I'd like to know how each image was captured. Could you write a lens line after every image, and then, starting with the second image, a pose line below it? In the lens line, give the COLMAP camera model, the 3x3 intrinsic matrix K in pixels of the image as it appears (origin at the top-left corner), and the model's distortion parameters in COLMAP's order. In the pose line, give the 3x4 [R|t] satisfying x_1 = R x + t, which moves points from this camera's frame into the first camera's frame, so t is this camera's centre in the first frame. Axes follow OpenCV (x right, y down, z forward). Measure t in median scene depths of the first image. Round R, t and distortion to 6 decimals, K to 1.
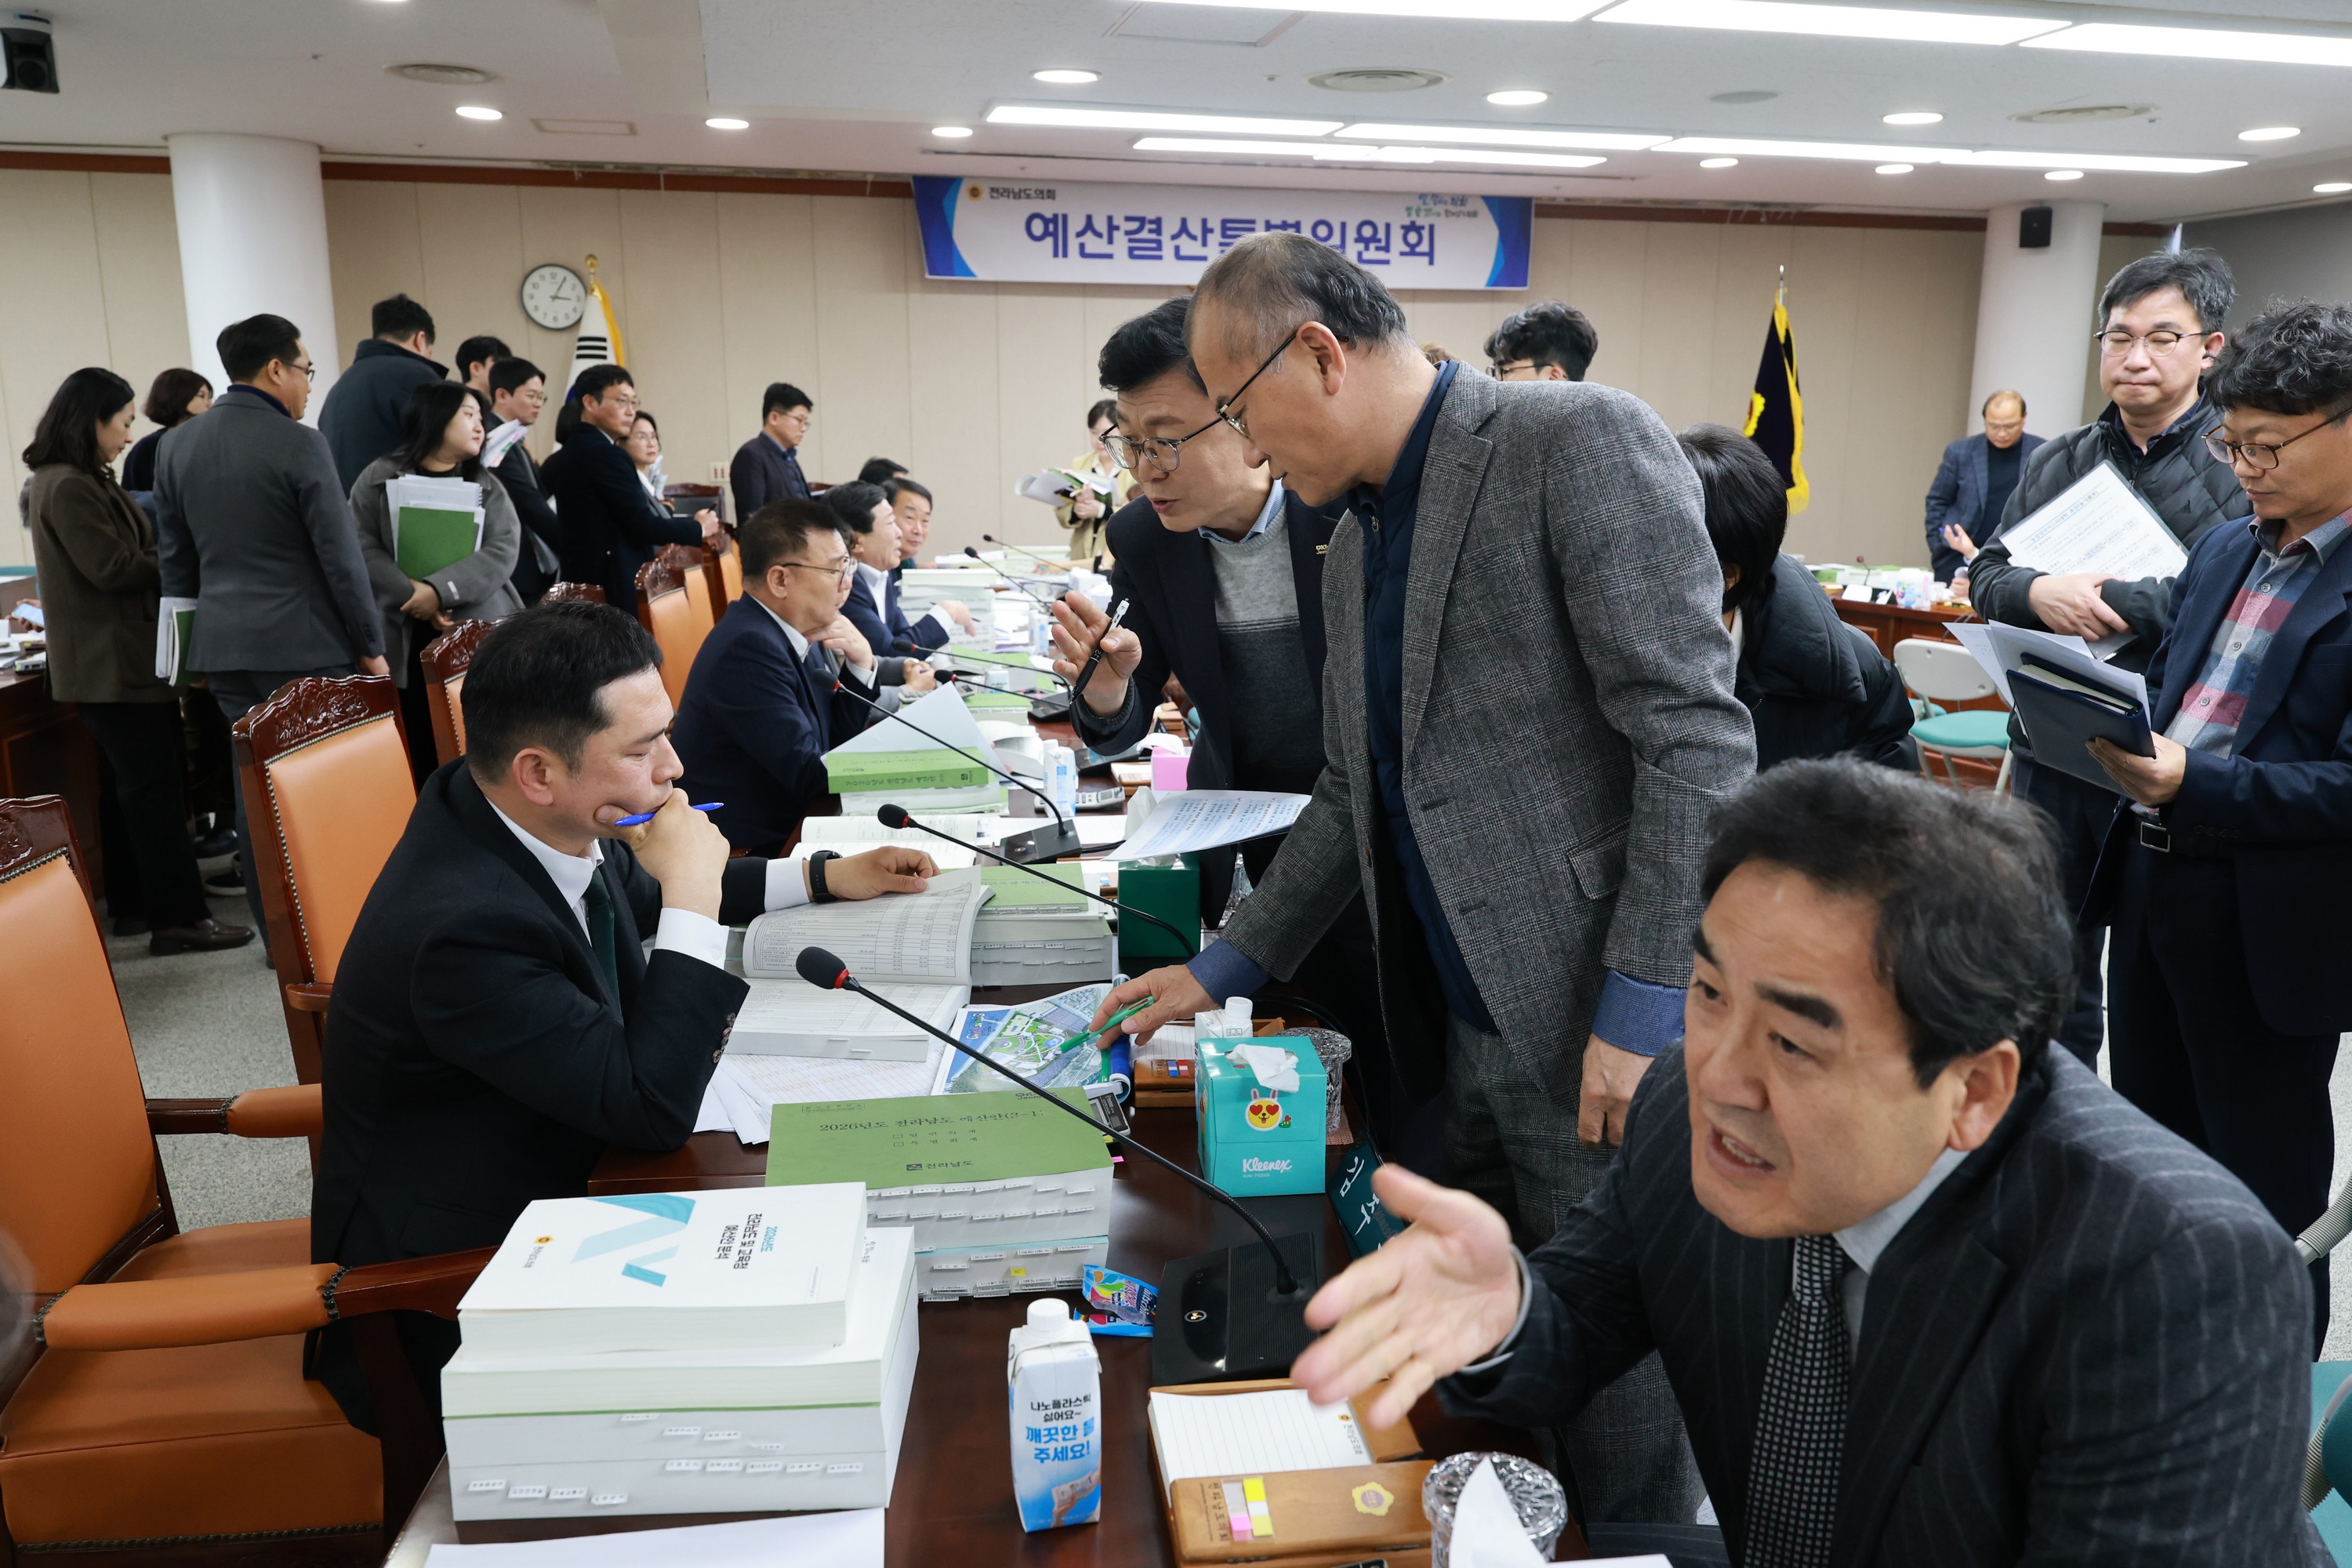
lens RADIAL K [[1715.2, 0, 1176.0], [0, 1715.2, 784.0], [0, 0, 1]] dist [-0.003159, -0.002427]
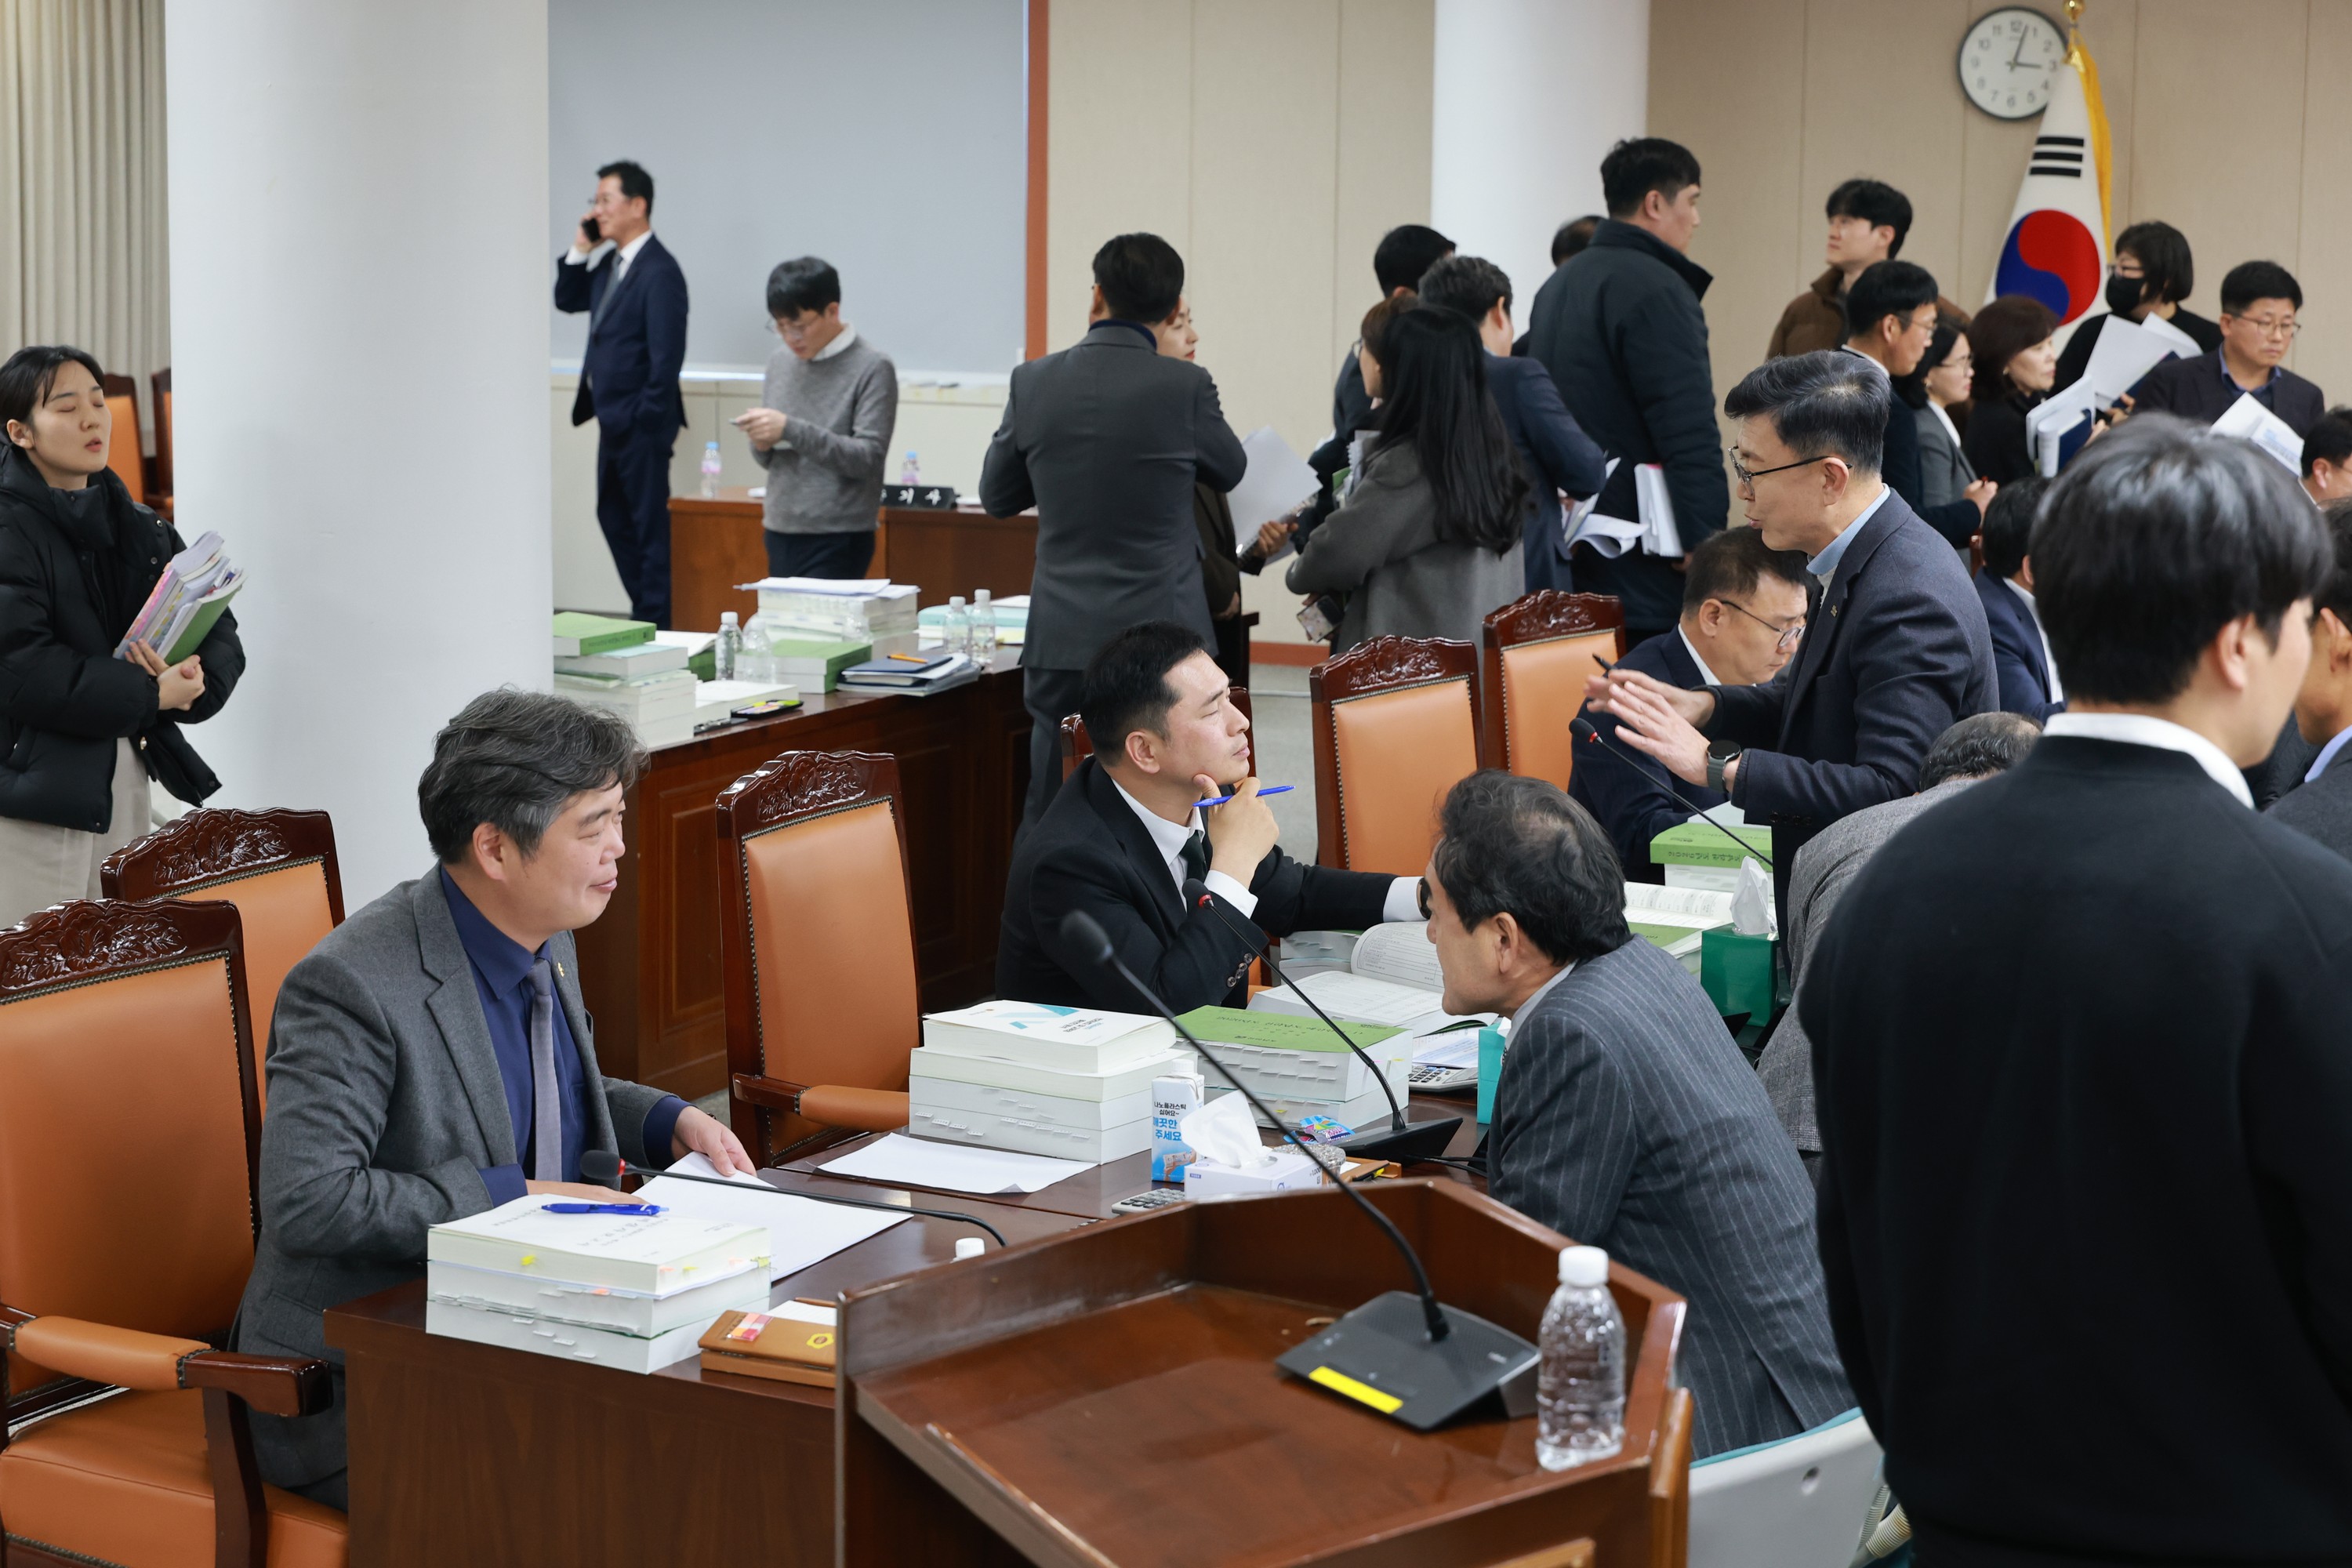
lens RADIAL K [[4564.6, 0, 1176.0], [0, 4564.6, 784.0], [0, 0, 1]] dist [-0.017304, -0.320209]
pose [[0.803053, 0.095784, -0.588160, 0.304838], [-0.136647, 0.990297, -0.025299, 0.018776], [0.580029, 0.100687, 0.808349, -0.315747]]
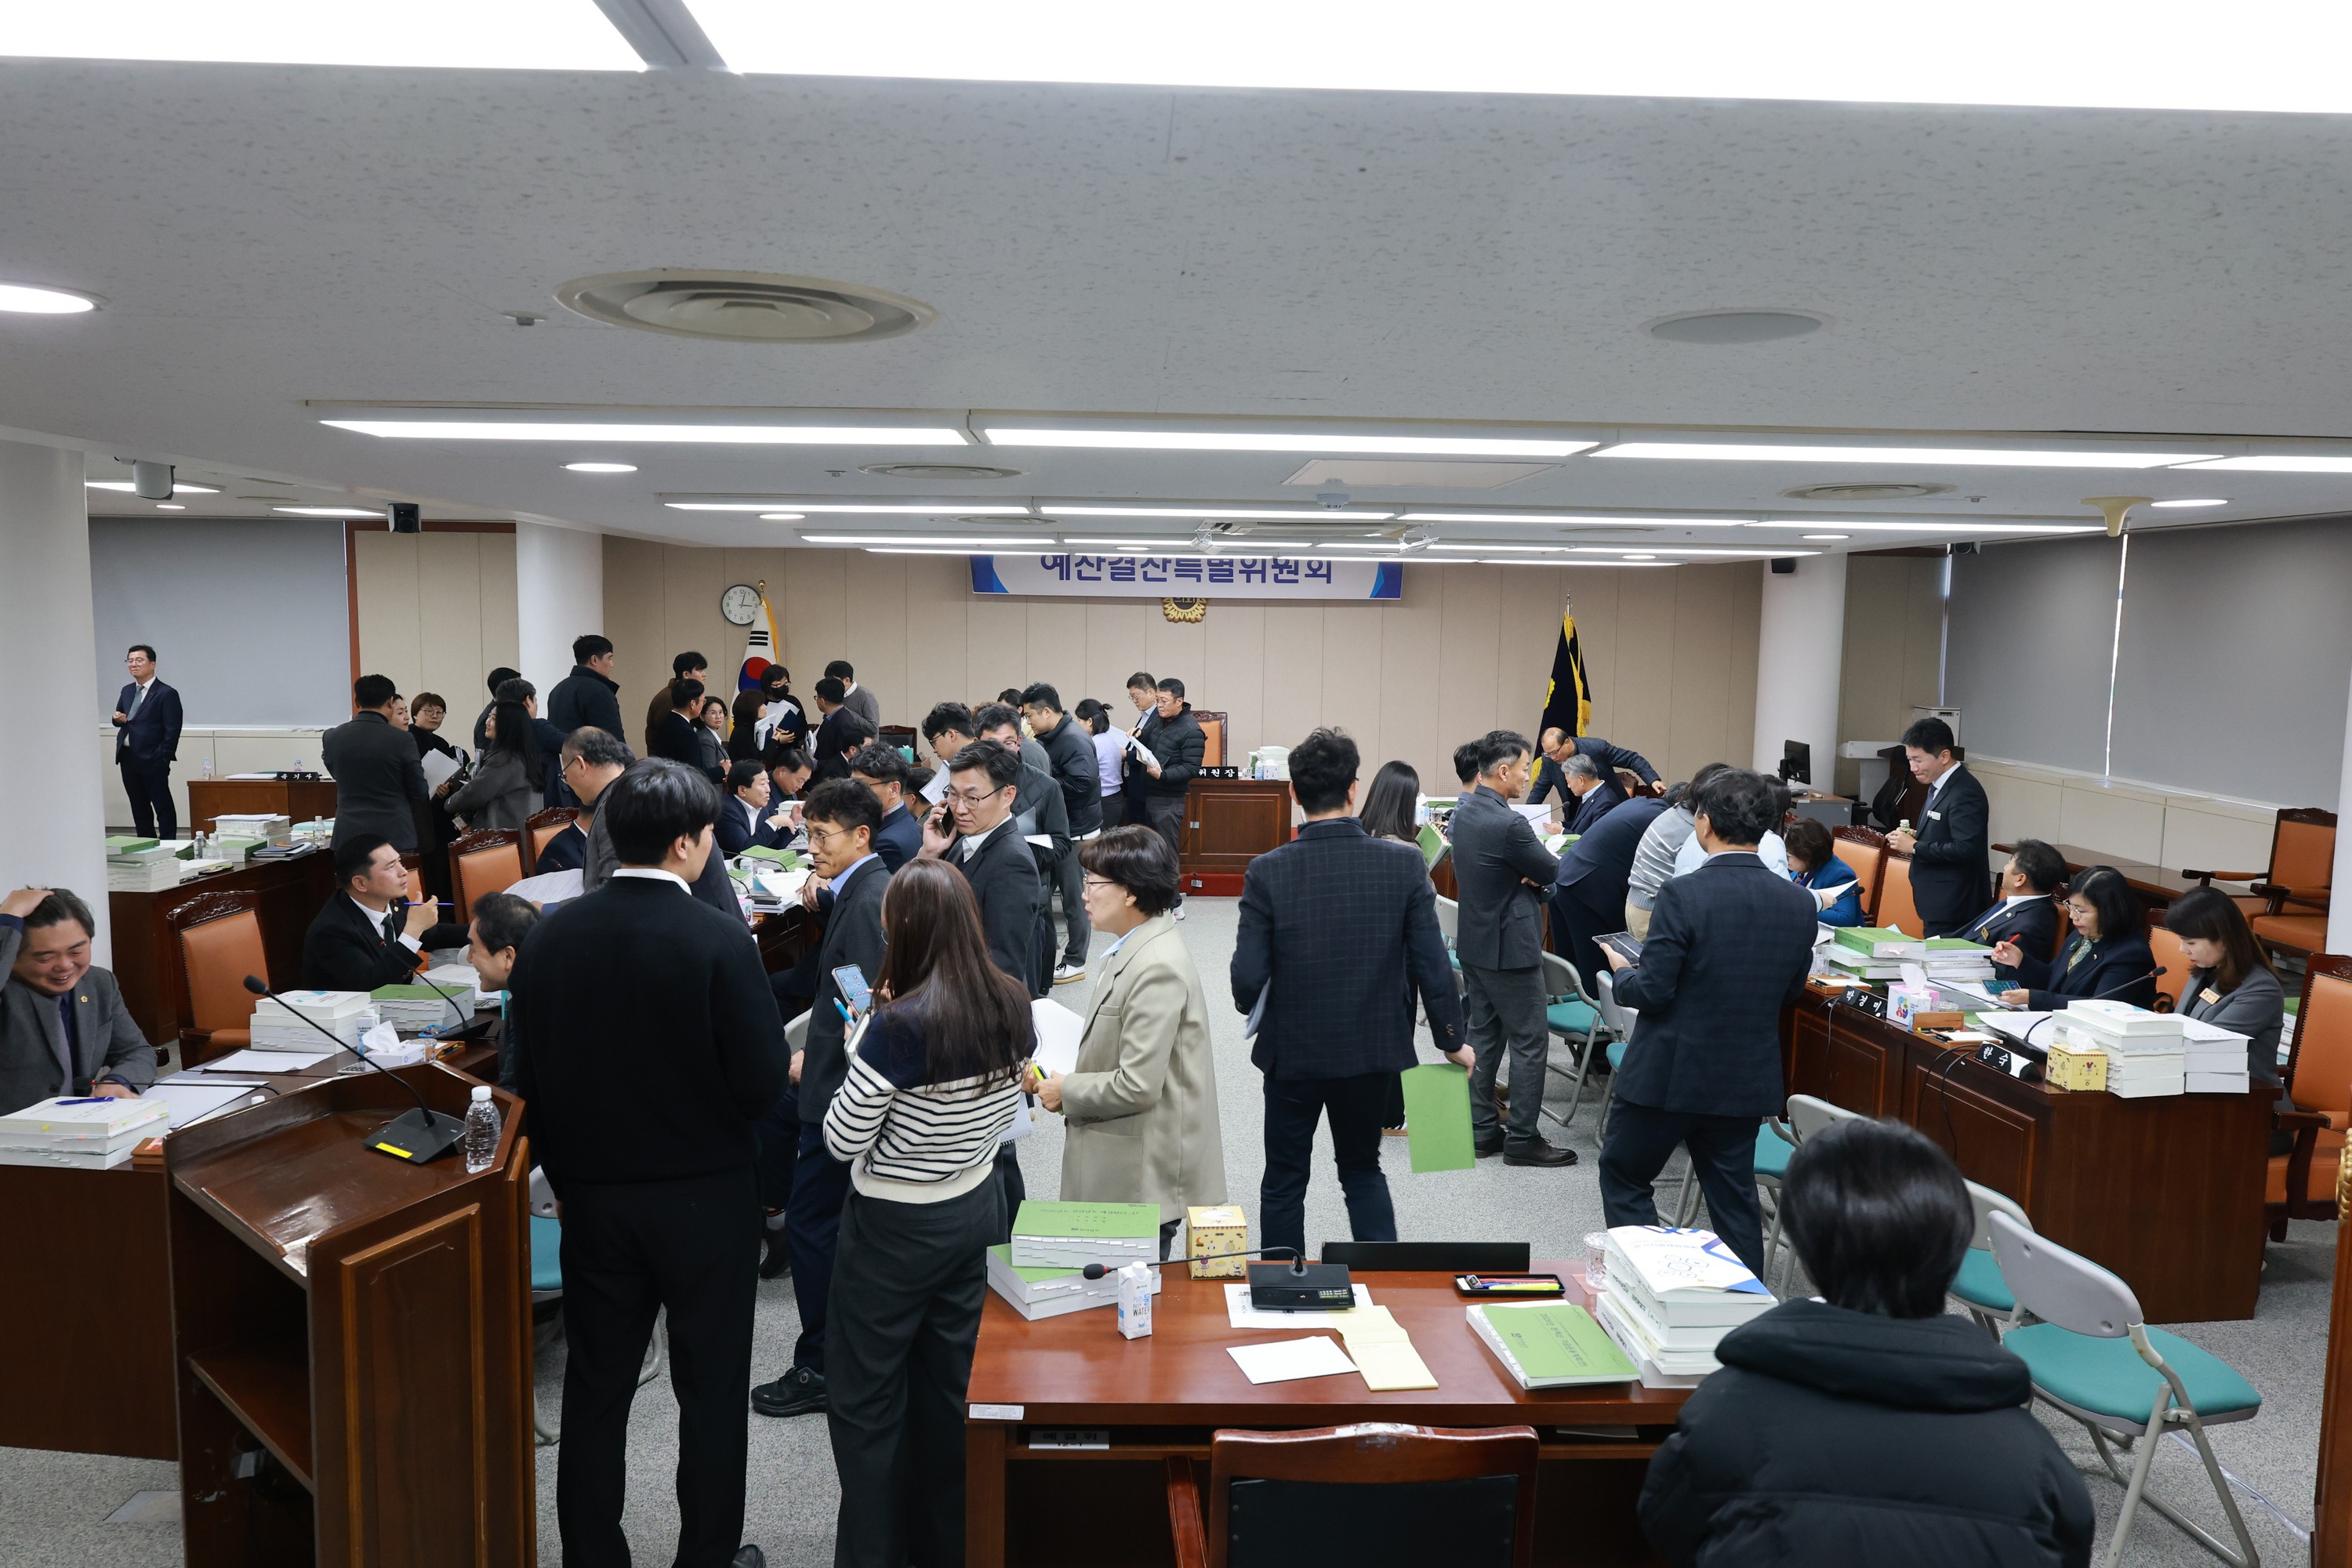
lens RADIAL K [[1612.5, 0, 1176.0], [0, 1612.5, 784.0], [0, 0, 1]] dist [0.002819, 0.001543]
pose [[0.977330, 0.029014, -0.209724, 0.322104], [-0.052991, 0.992559, -0.109628, 0.010853], [0.204982, 0.118256, 0.971595, -0.296988]]
